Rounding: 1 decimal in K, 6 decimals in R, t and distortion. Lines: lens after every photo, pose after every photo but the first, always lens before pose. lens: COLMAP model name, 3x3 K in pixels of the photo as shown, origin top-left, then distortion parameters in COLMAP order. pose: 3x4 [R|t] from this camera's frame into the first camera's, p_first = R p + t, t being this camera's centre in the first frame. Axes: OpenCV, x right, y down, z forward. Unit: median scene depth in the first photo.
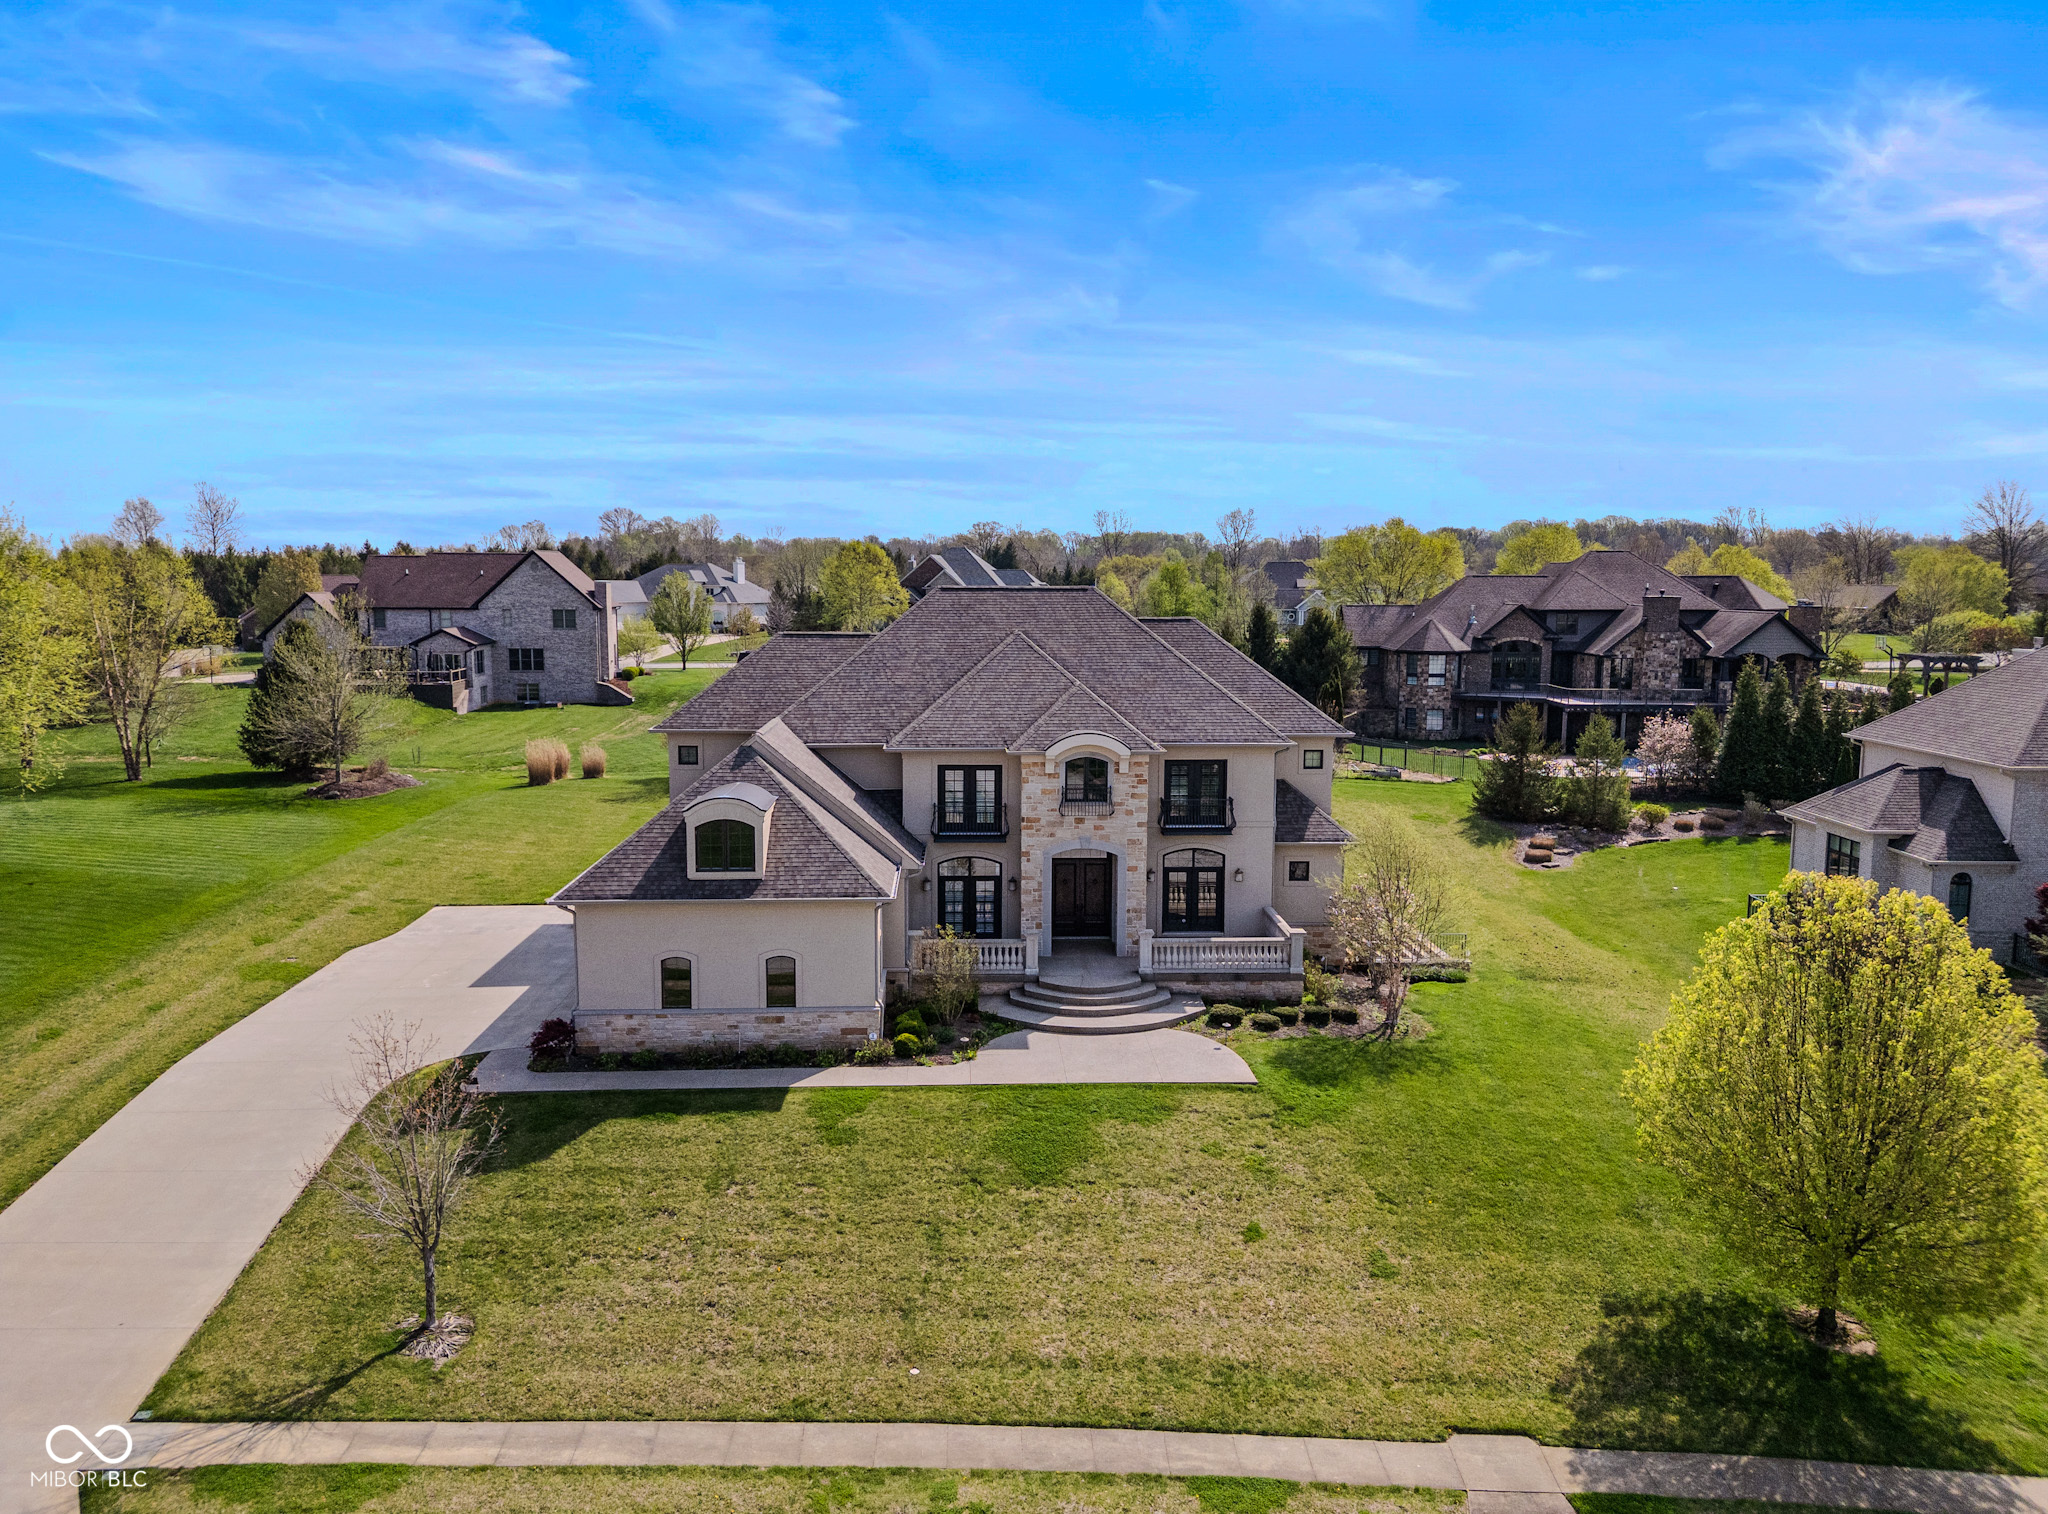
lens RADIAL K [[1430.2, 0, 990.6], [0, 1430.2, 754.7], [0, 0, 1]] dist [0.068181, -0.058997]
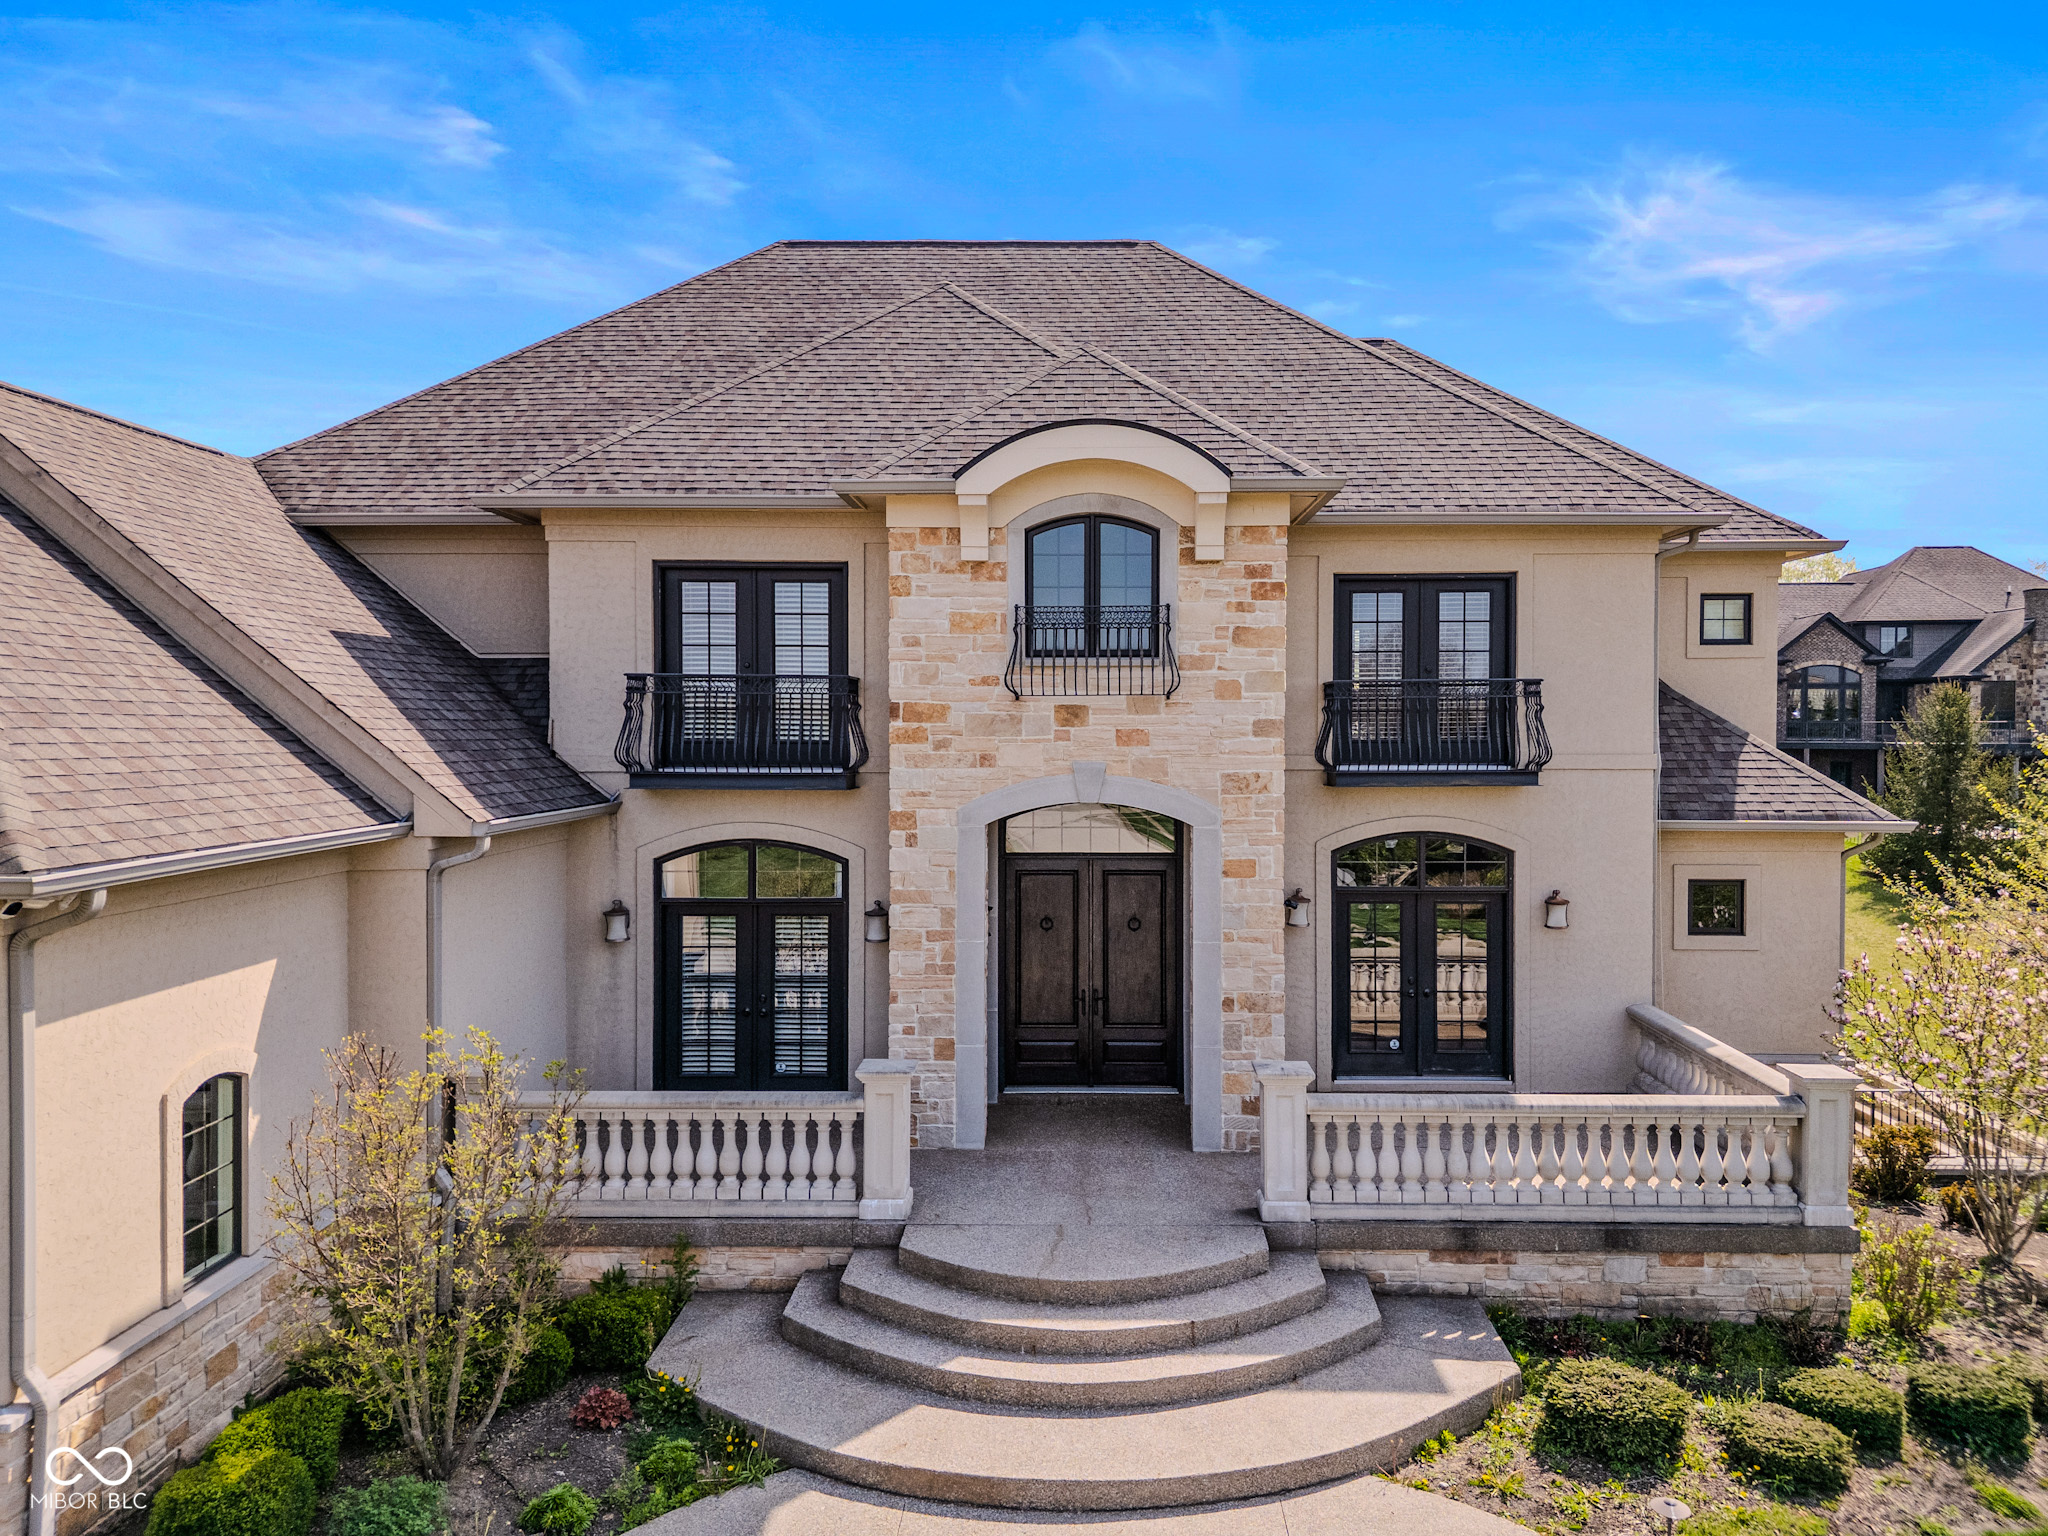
lens RADIAL K [[1459.9, 0, 1069.4], [0, 1459.9, 758.8], [0, 0, 1]] dist [0.045870, -0.044541]
pose [[0.999279, 0.000745, -0.037960, 0.080023], [-0.004601, 0.994814, -0.101603, 0.095929], [0.037687, 0.101704, 0.994101, 0.733631]]
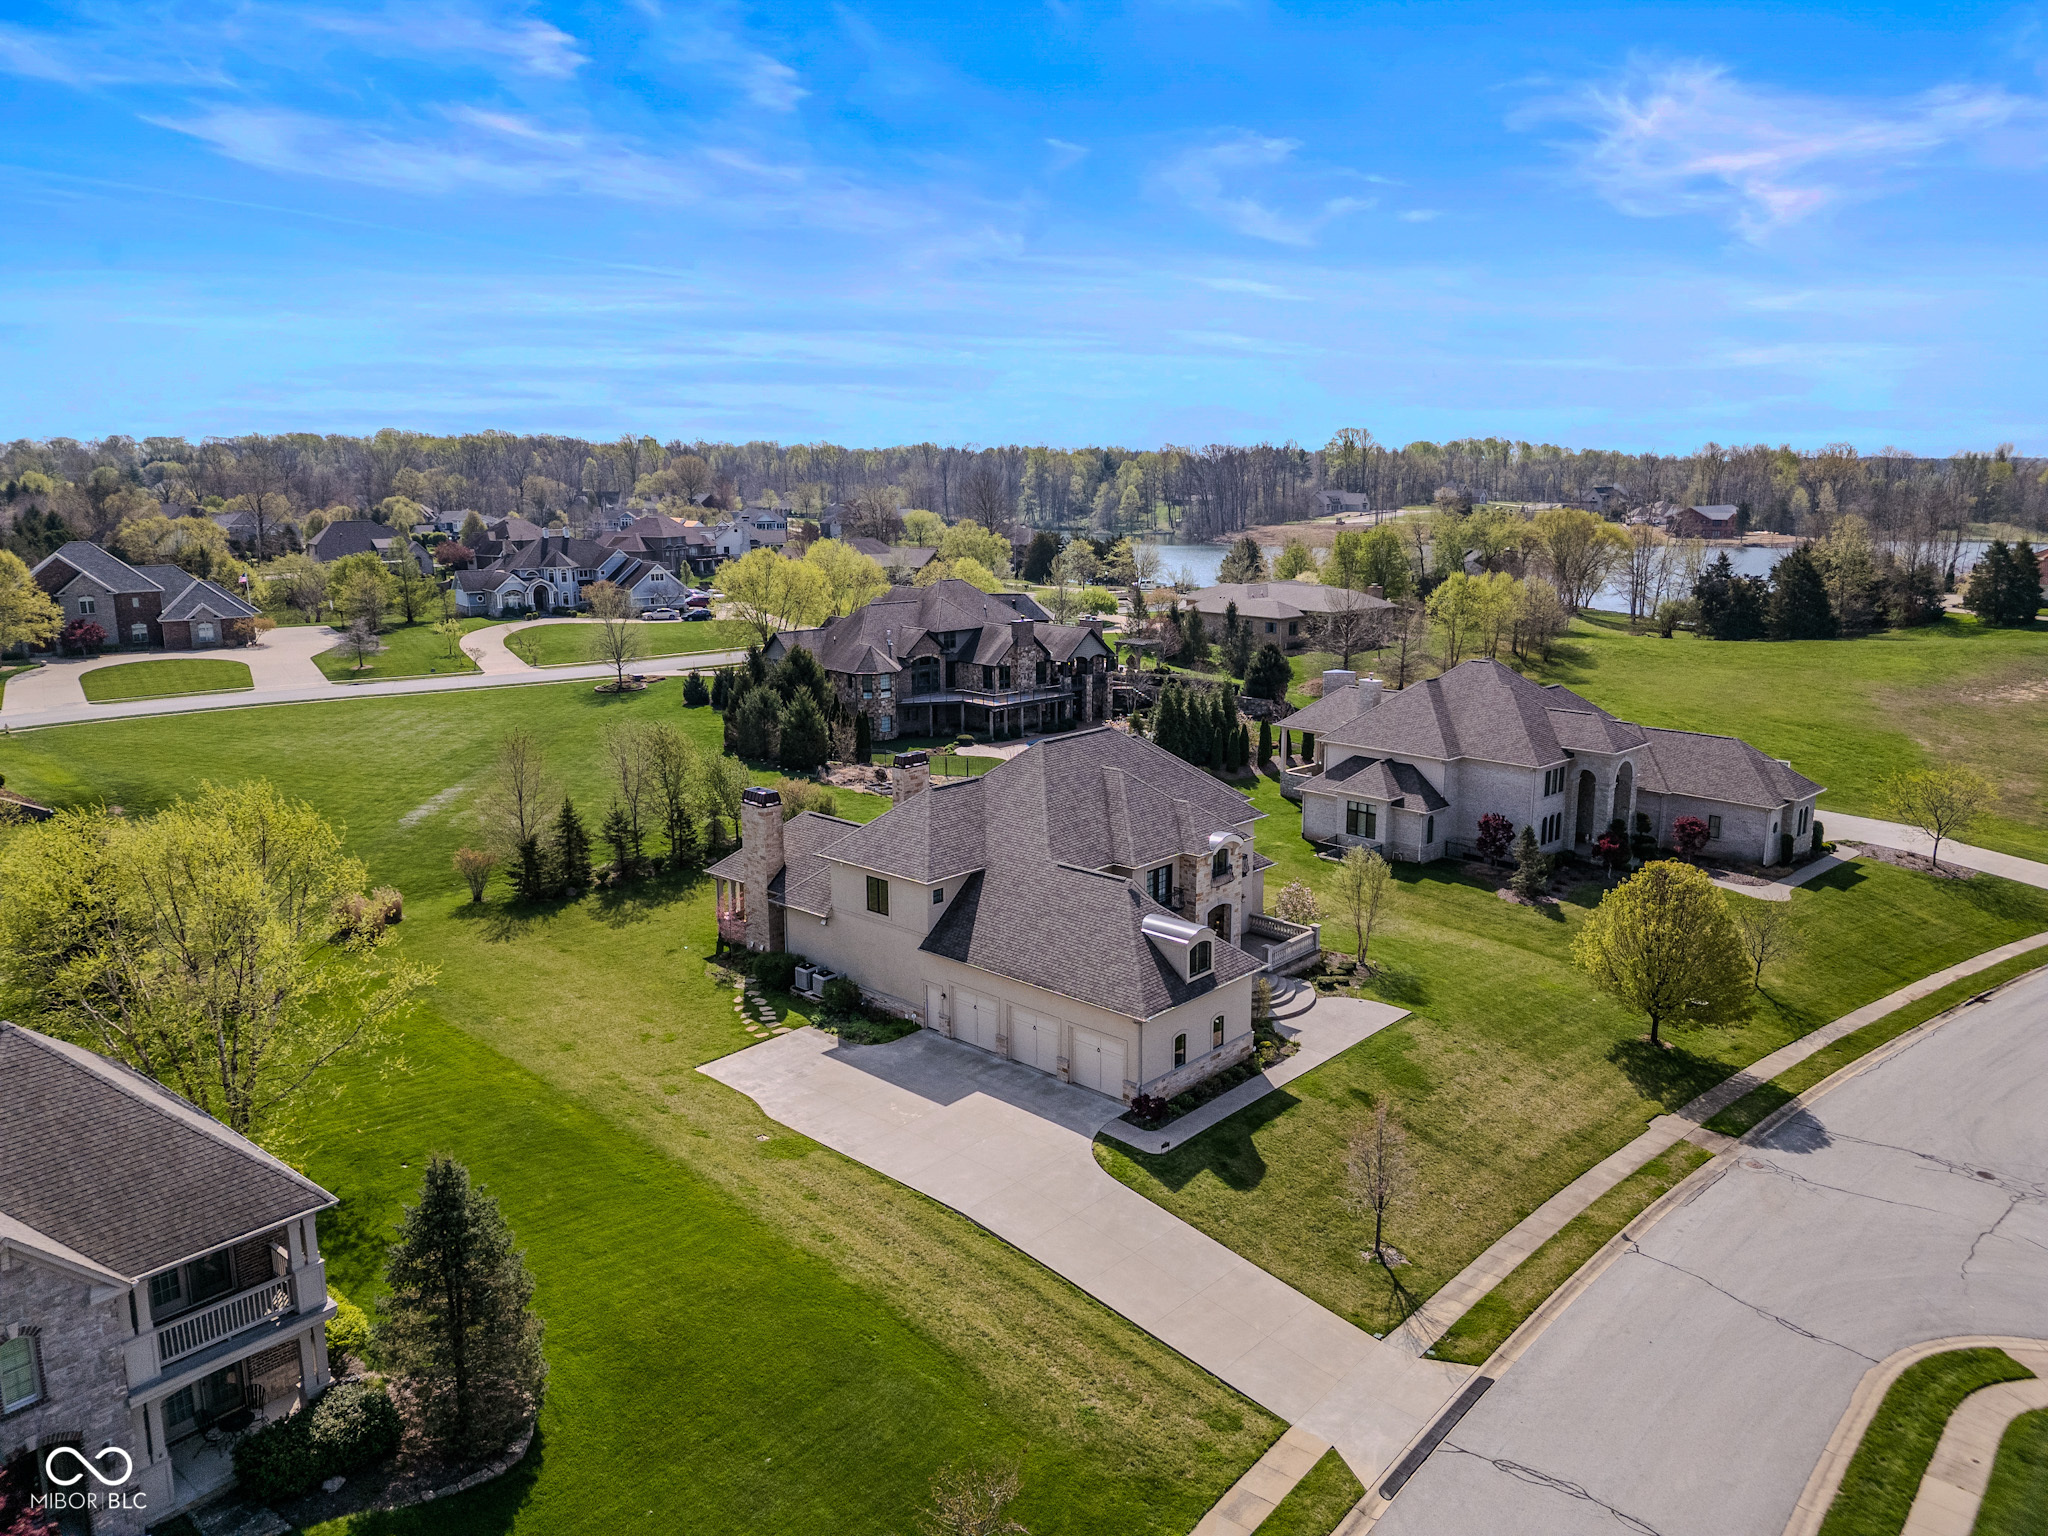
lens RADIAL K [[1445.2, 0, 1010.9], [0, 1445.2, 769.6], [0, 0, 1]] dist [0.041569, -0.039672]
pose [[0.697723, -0.148622, 0.700781, -1.313019], [0.088925, 0.988645, 0.121134, -0.327072], [-0.710827, -0.022201, 0.703016, 0.031142]]
